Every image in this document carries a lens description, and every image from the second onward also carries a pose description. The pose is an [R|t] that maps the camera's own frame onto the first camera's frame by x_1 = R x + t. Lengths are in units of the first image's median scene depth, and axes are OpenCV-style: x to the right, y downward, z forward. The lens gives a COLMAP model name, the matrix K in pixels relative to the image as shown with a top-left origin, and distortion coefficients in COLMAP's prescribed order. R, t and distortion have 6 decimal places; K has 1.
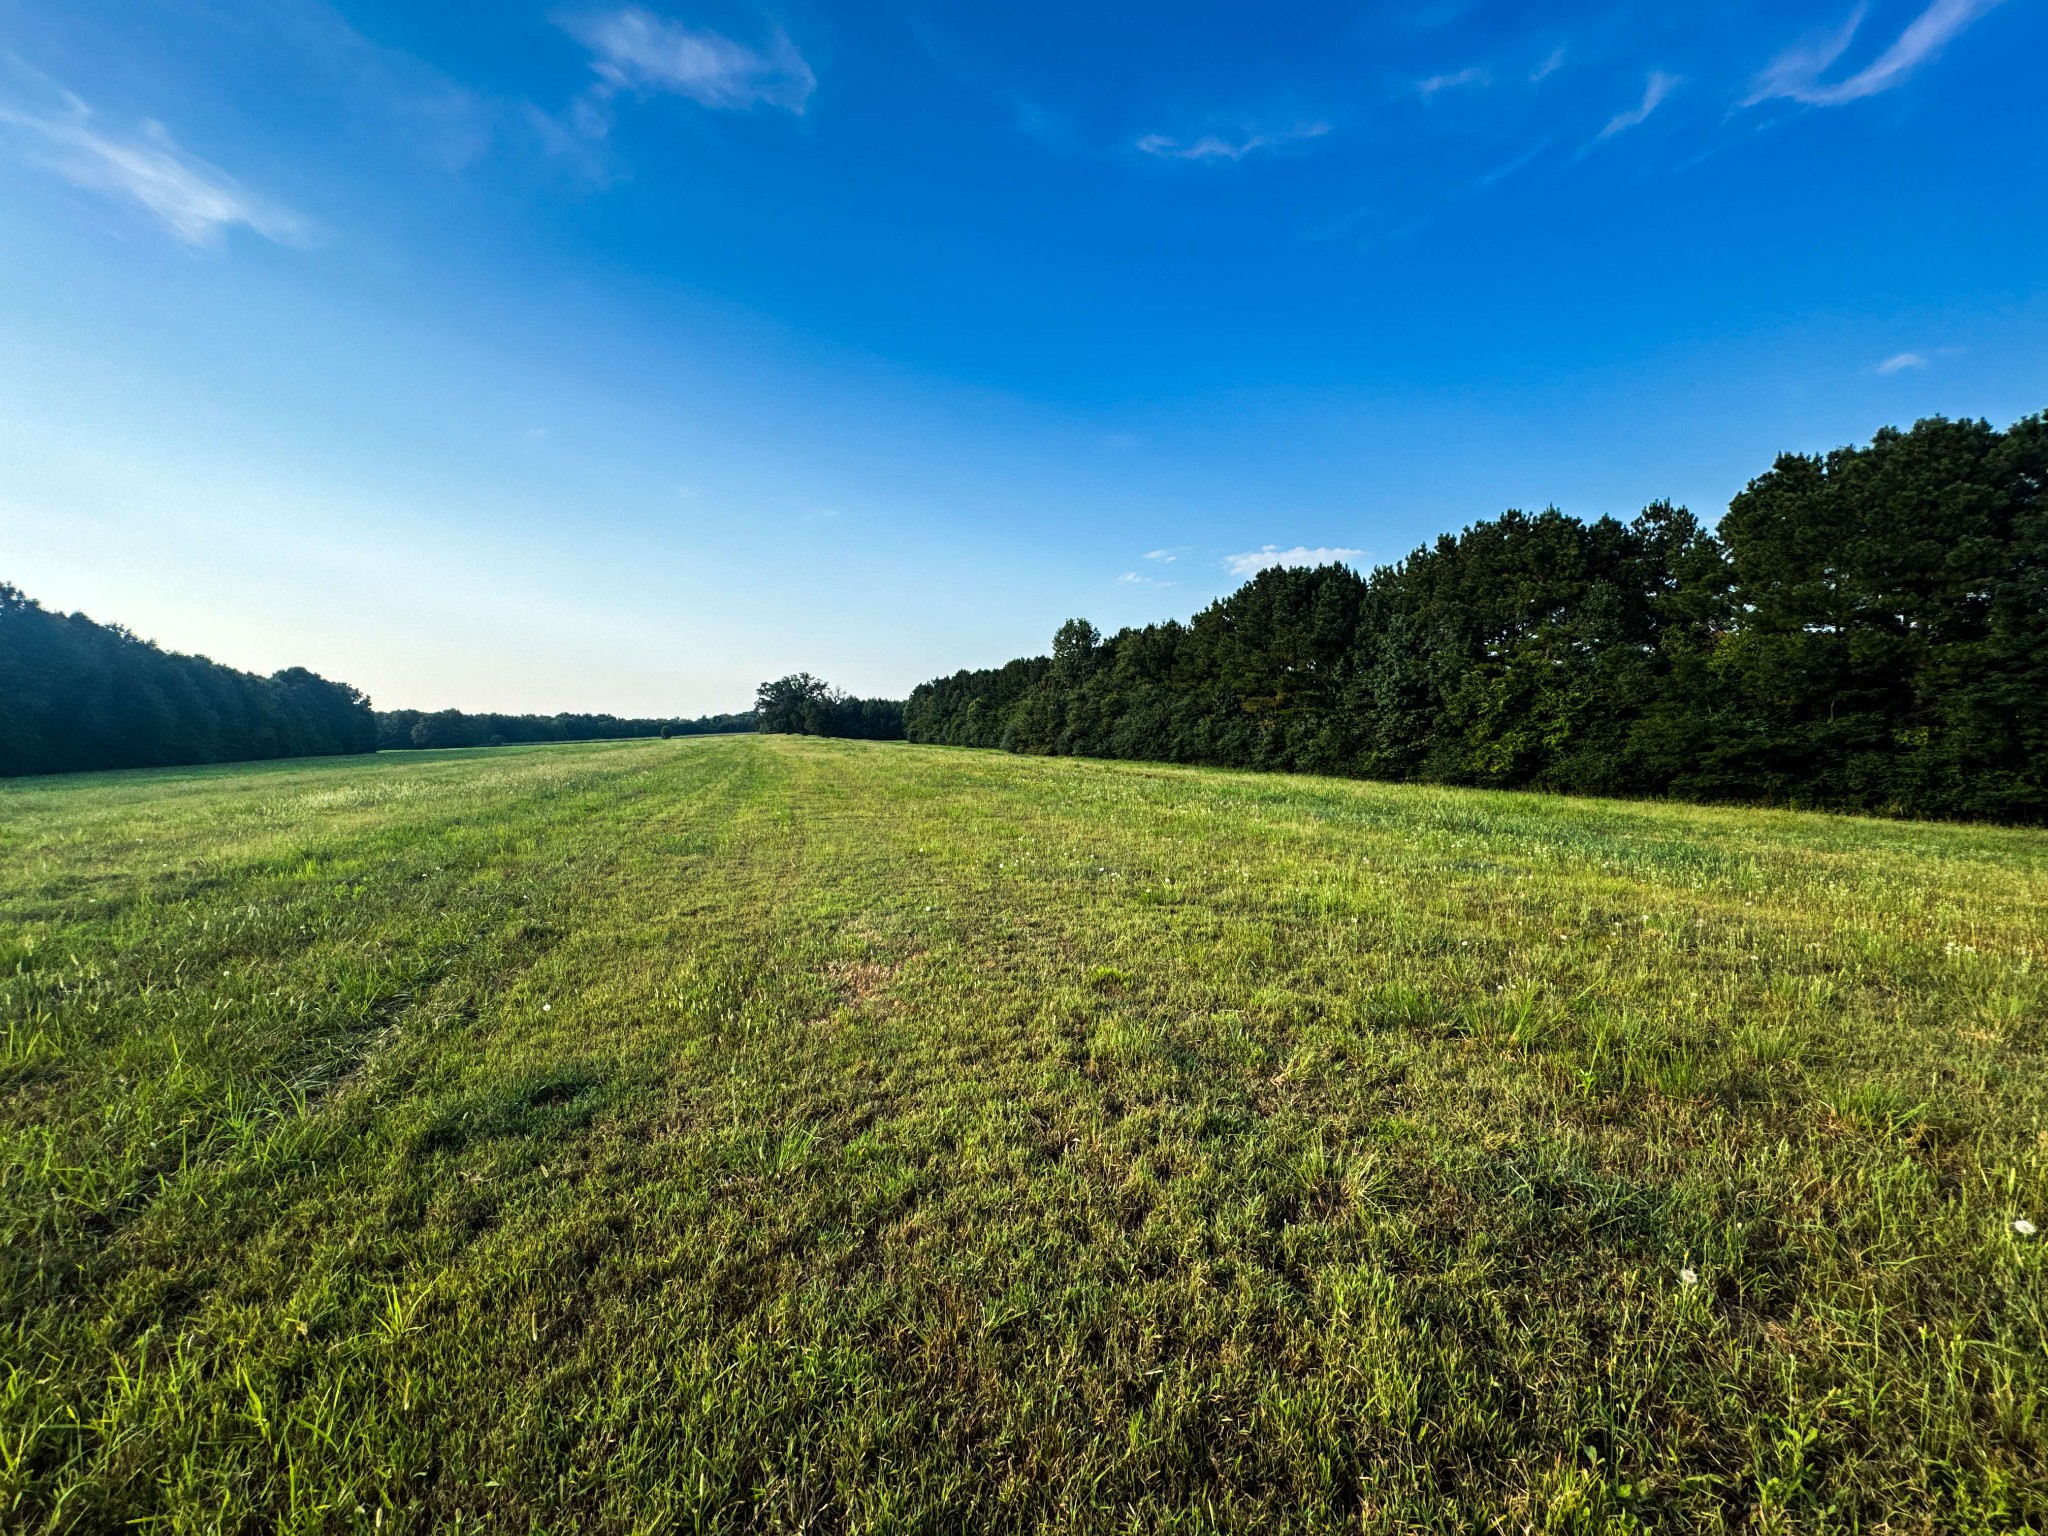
lens RADIAL K [[813.6, 0, 1035.2], [0, 813.6, 771.6], [0, 0, 1]] dist [-0.001518, -0.000209]
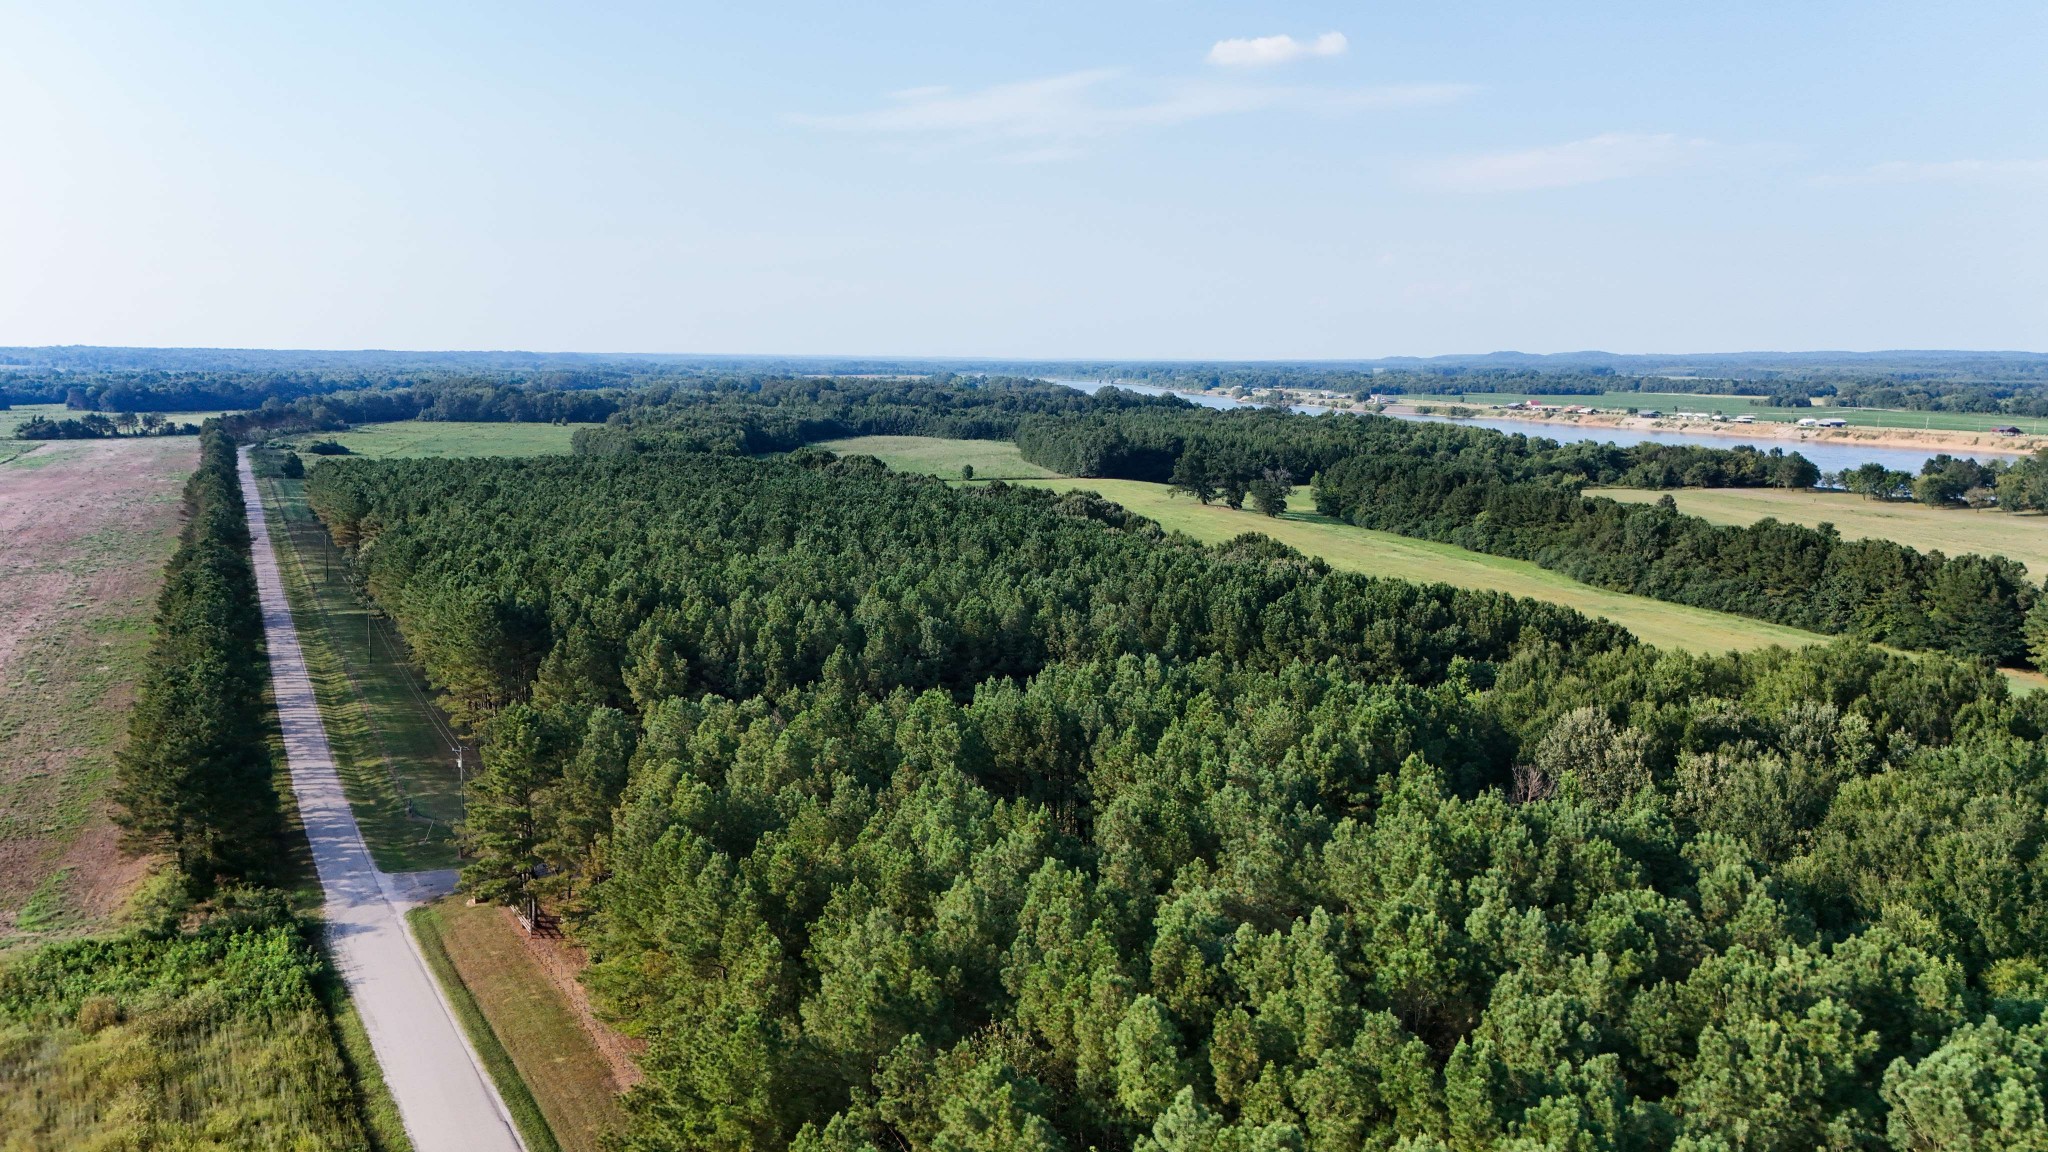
lens RADIAL K [[1531.6, 0, 1014.7], [0, 1531.6, 576.2], [0, 0, 1]] dist [0.009833, -0.001482]
pose [[0.997428, 0.039756, -0.059632, -1.642284], [-0.034368, 0.995457, 0.088794, -0.451571], [0.062892, -0.086516, 0.994263, -3.512289]]
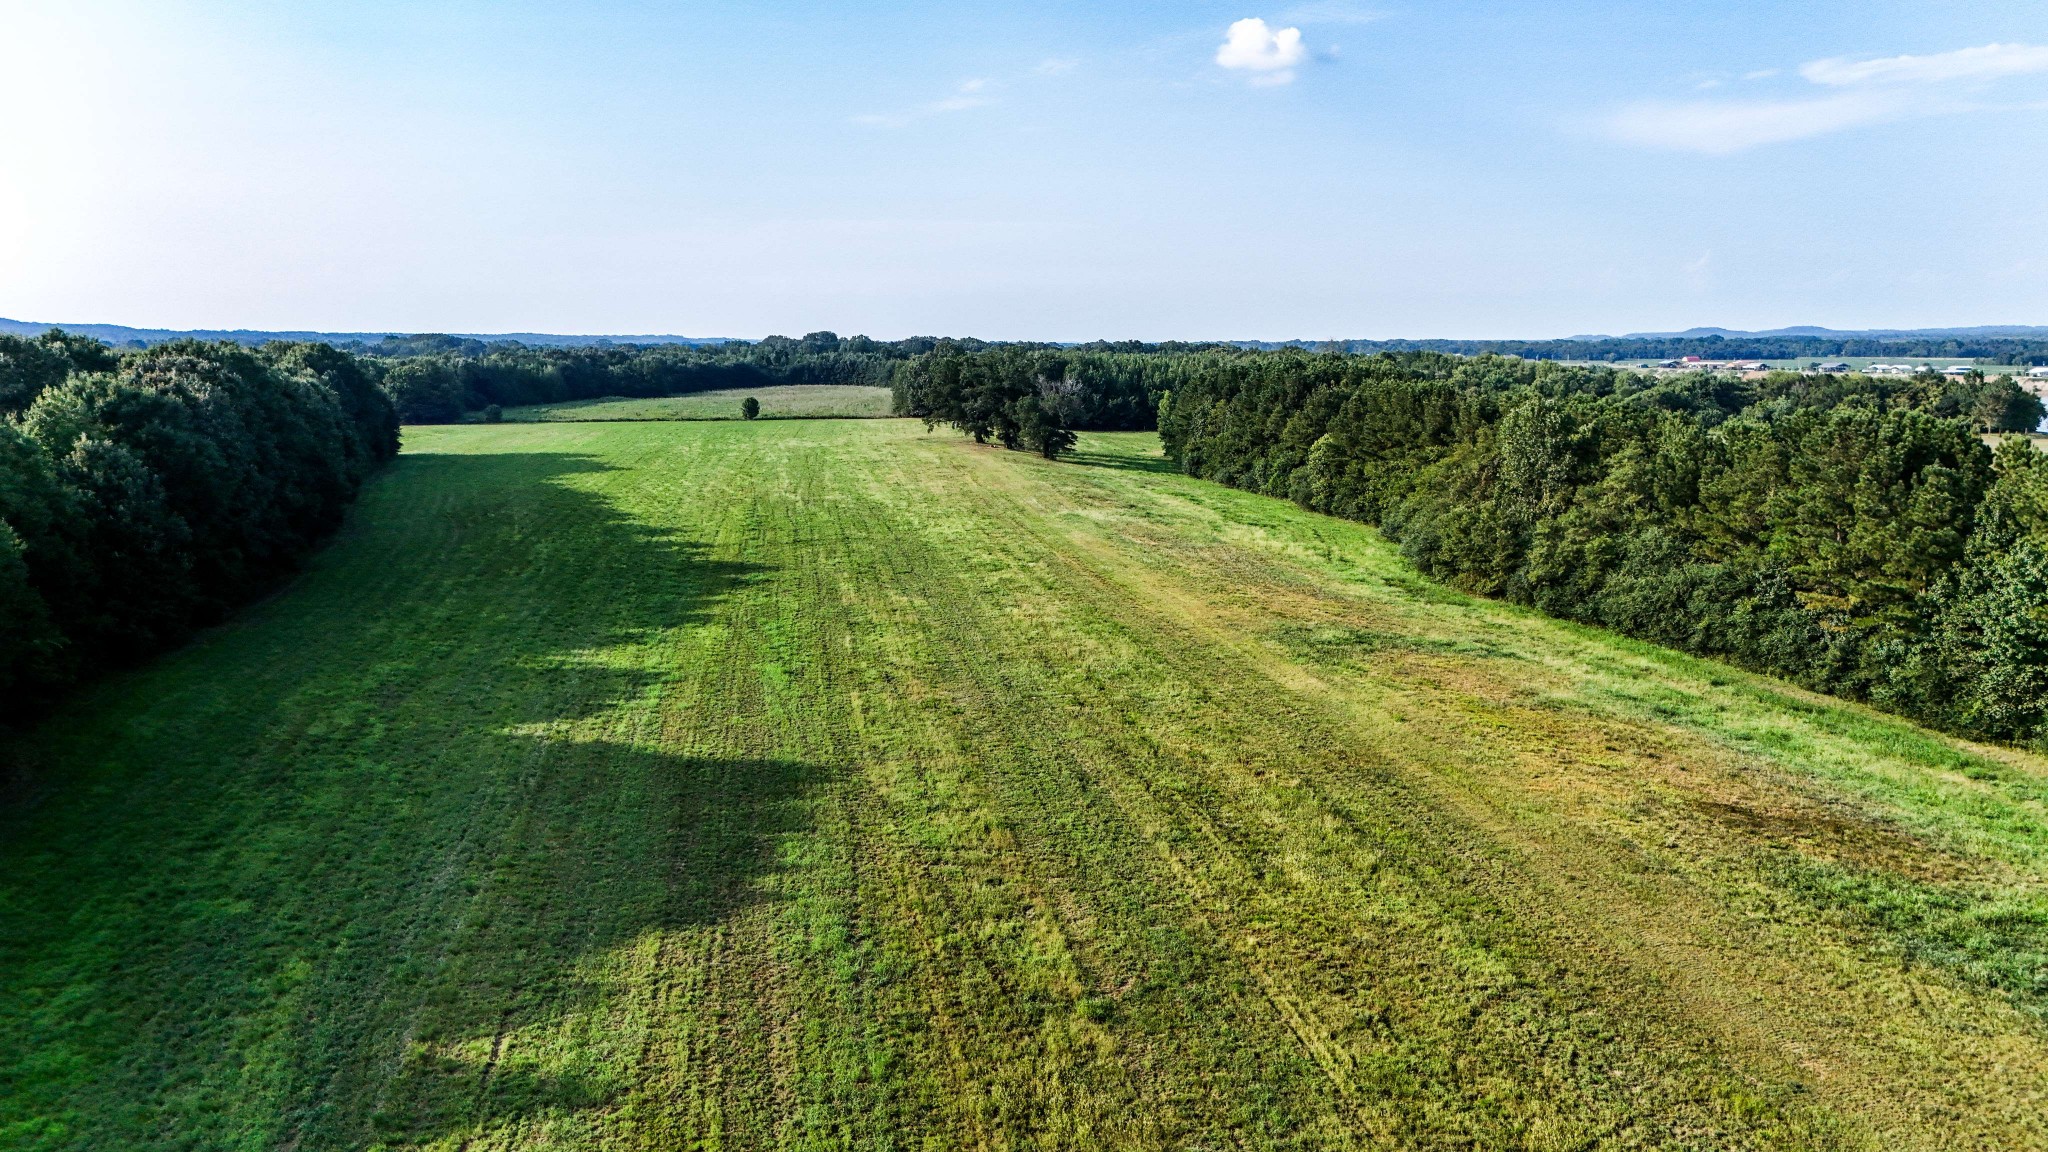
lens RADIAL K [[1531.6, 0, 1025.2], [0, 1531.6, 576.7], [0, 0, 1]] dist [0.009833, -0.001482]
pose [[0.983890, 0.048920, -0.171953, -0.235234], [-0.031997, 0.994488, 0.099850, -0.237261], [0.175890, -0.092739, 0.980032, -0.595694]]
